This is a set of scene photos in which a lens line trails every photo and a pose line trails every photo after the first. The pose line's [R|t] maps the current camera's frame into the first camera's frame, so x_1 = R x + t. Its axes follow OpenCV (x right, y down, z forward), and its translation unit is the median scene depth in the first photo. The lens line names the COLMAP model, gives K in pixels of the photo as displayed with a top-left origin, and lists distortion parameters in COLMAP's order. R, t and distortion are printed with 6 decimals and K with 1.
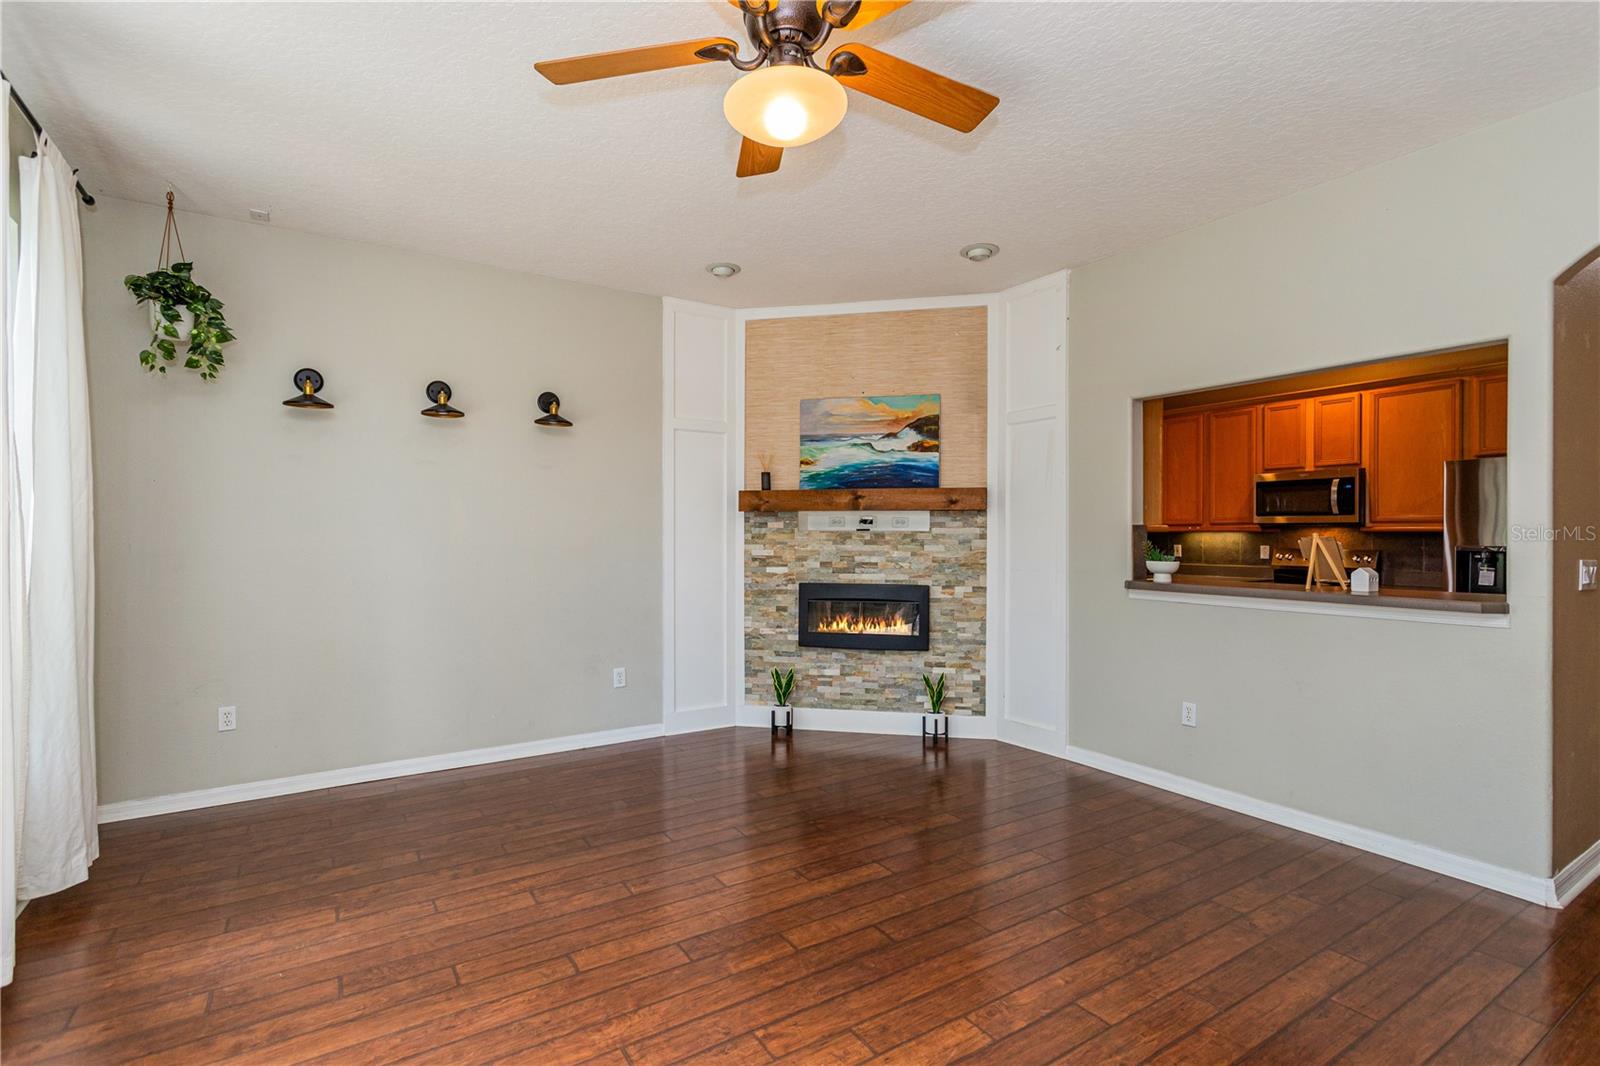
lens RADIAL K [[792.9, 0, 800.0], [0, 792.9, 533.0], [0, 0, 1]] dist [0.000193, 0.002045]
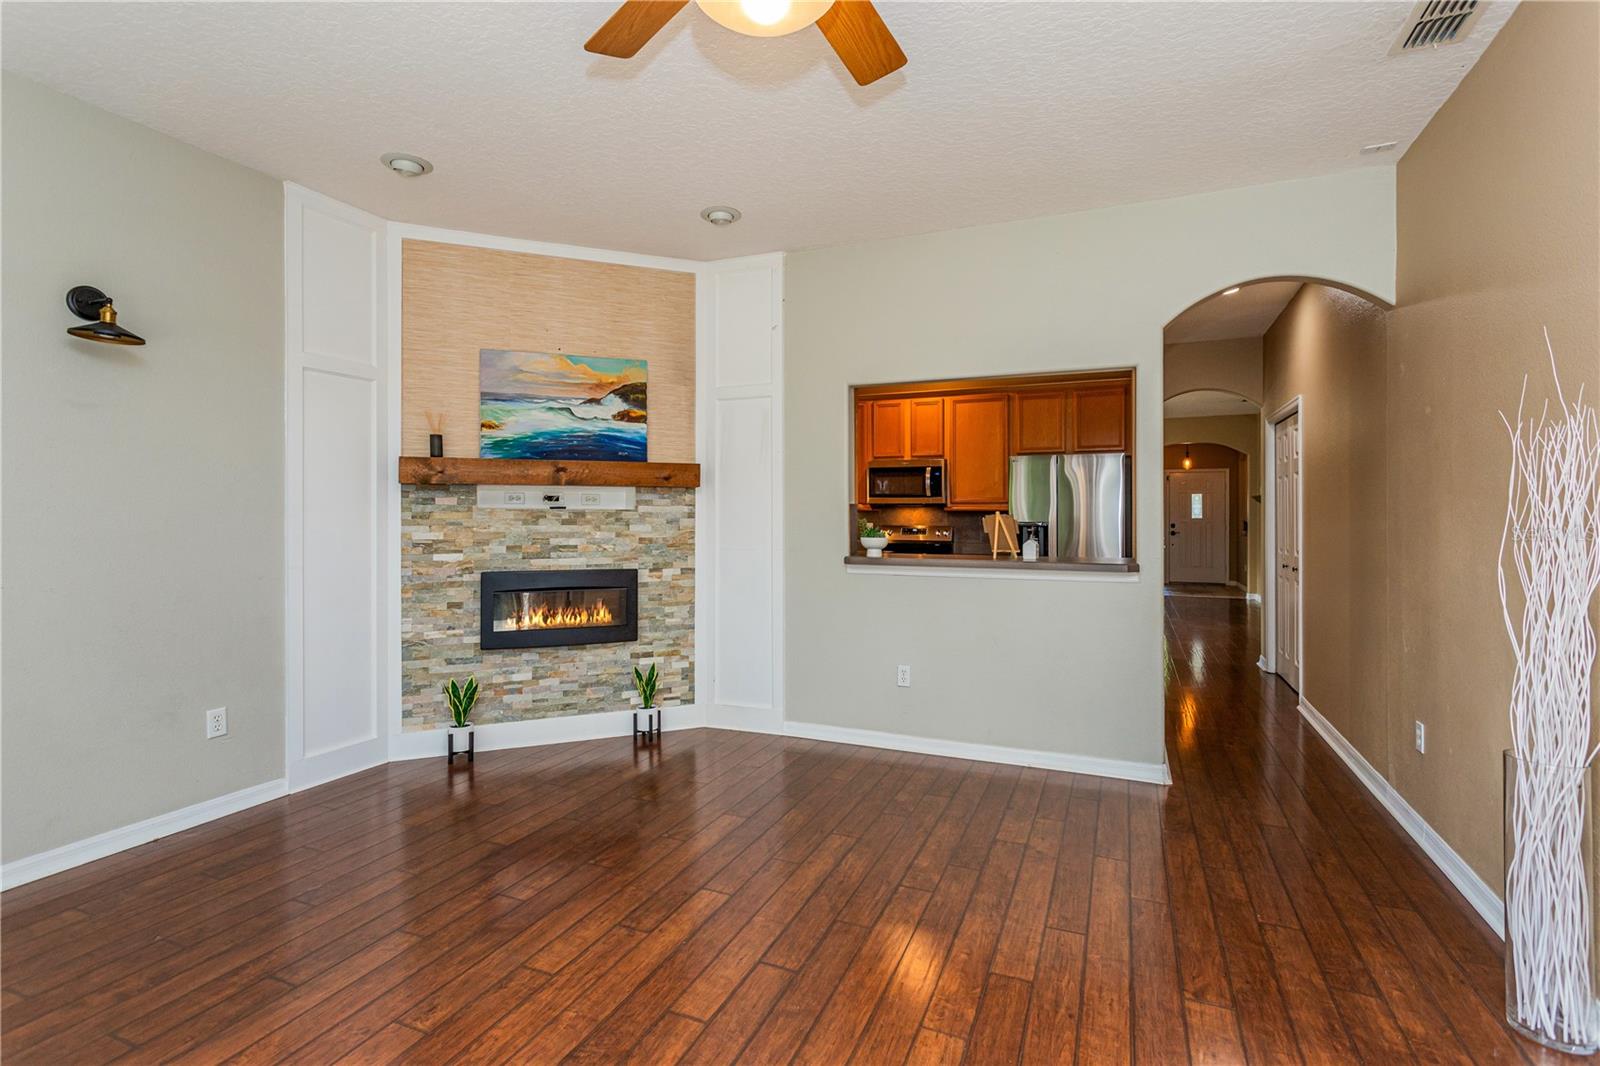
lens RADIAL K [[788.5, 0, 819.6], [0, 788.5, 511.8], [0, 0, 1]] dist [-0.002185, 0.007083]
pose [[0.815506, 0.000833, 0.578749, -0.189522], [0.000183, 0.999999, -0.001697, 0.002006], [-0.578749, 0.001490, 0.815504, 0.137643]]
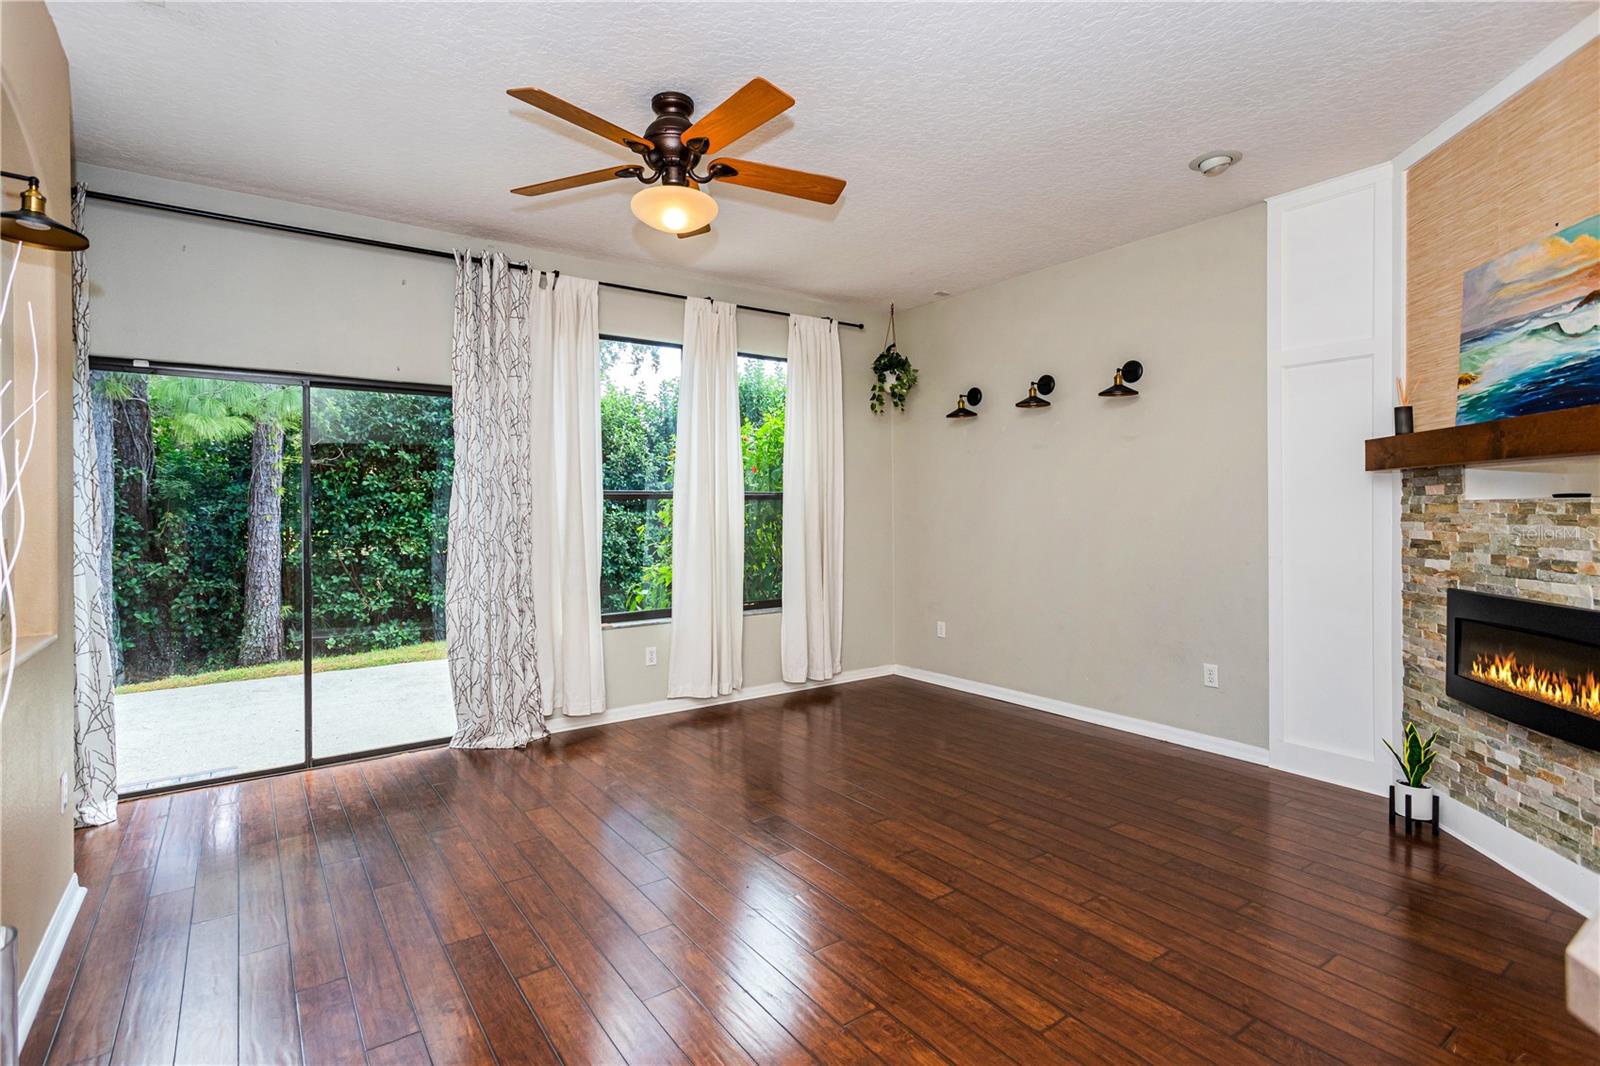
lens RADIAL K [[797.5, 0, 757.2], [0, 797.5, 508.4], [0, 0, 1]] dist [0.001355, 0.000295]
pose [[-0.015524, -0.001273, -0.999879, 0.606816], [0.006807, 0.999976, -0.001379, 0.001333], [0.999856, -0.006827, -0.015515, 0.505648]]
